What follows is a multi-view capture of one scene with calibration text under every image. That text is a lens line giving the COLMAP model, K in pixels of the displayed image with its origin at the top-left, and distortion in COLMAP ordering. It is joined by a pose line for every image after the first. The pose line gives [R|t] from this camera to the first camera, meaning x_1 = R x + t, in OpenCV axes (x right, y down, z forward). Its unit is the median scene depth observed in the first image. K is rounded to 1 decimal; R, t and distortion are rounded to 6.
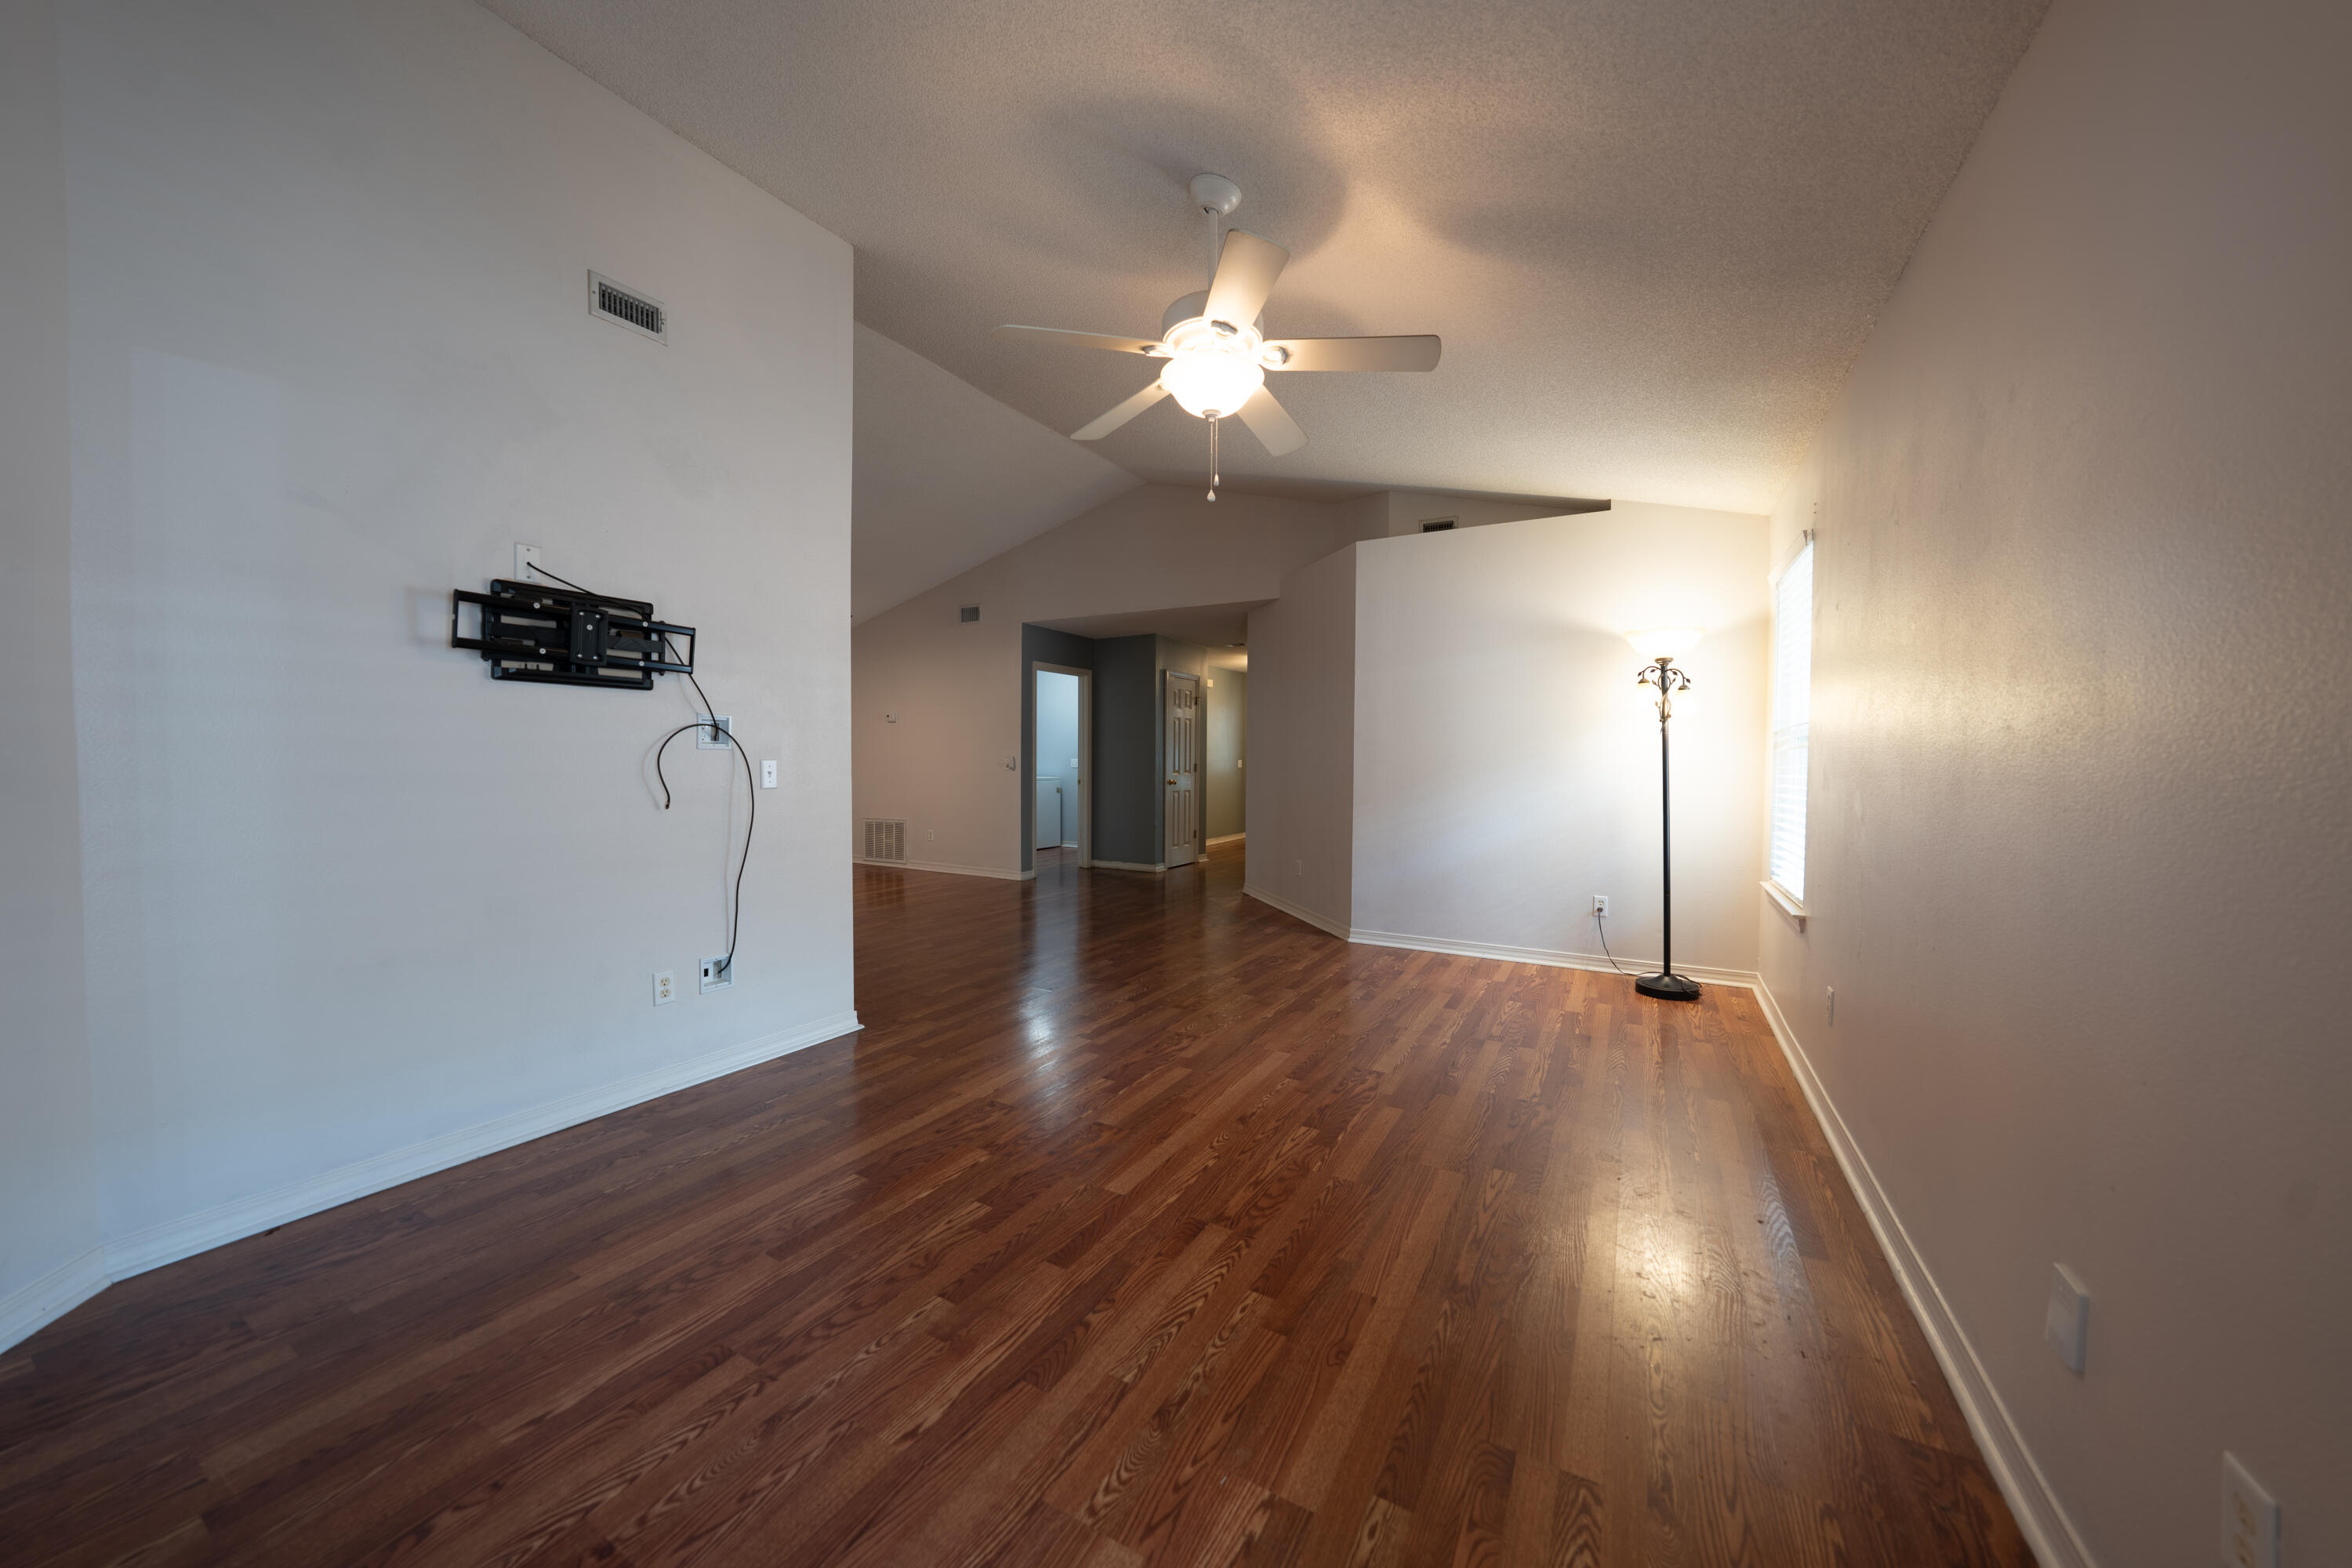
lens RADIAL K [[823.8, 0, 1235.8], [0, 823.8, 780.1], [0, 0, 1]] dist [-0.040401, 0.009585]
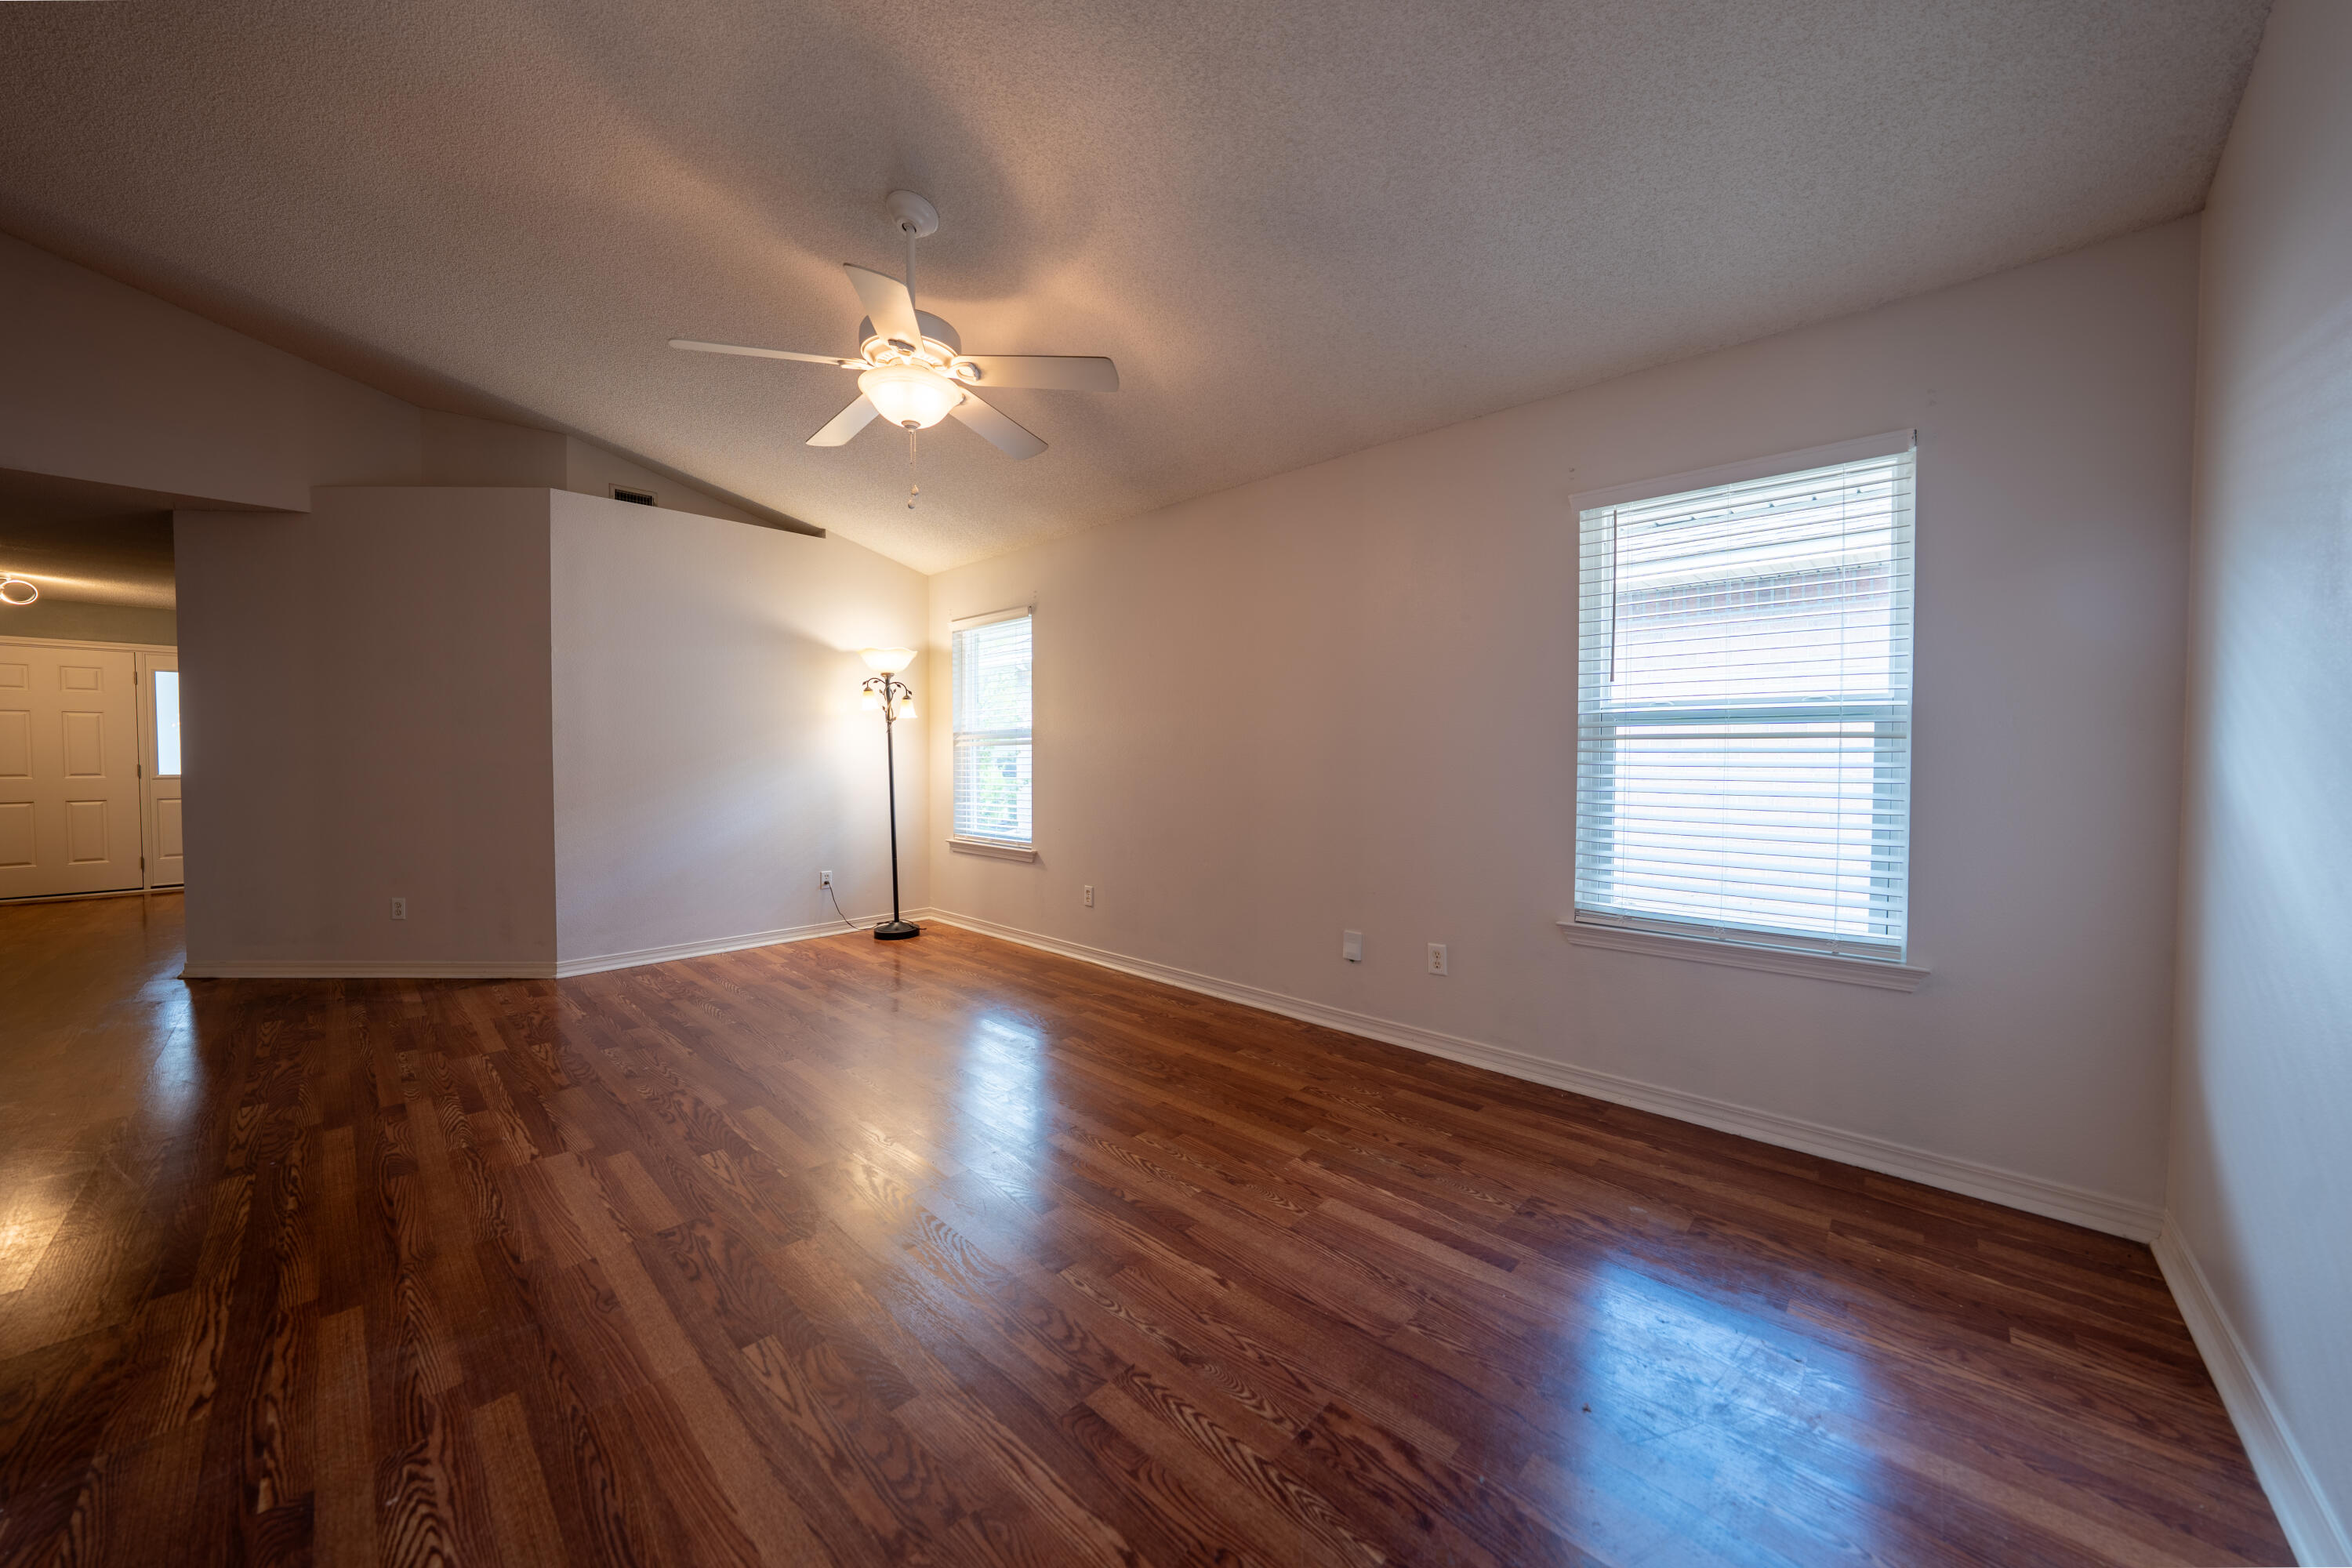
lens RADIAL K [[800.6, 0, 1168.1], [0, 800.6, 770.8], [0, 0, 1]] dist [-0.012540, 0.000133]
pose [[0.275212, -0.029463, 0.960932, -0.887371], [0.027420, 0.999364, 0.022789, -0.021854], [-0.960992, 0.020077, 0.275845, 0.384749]]
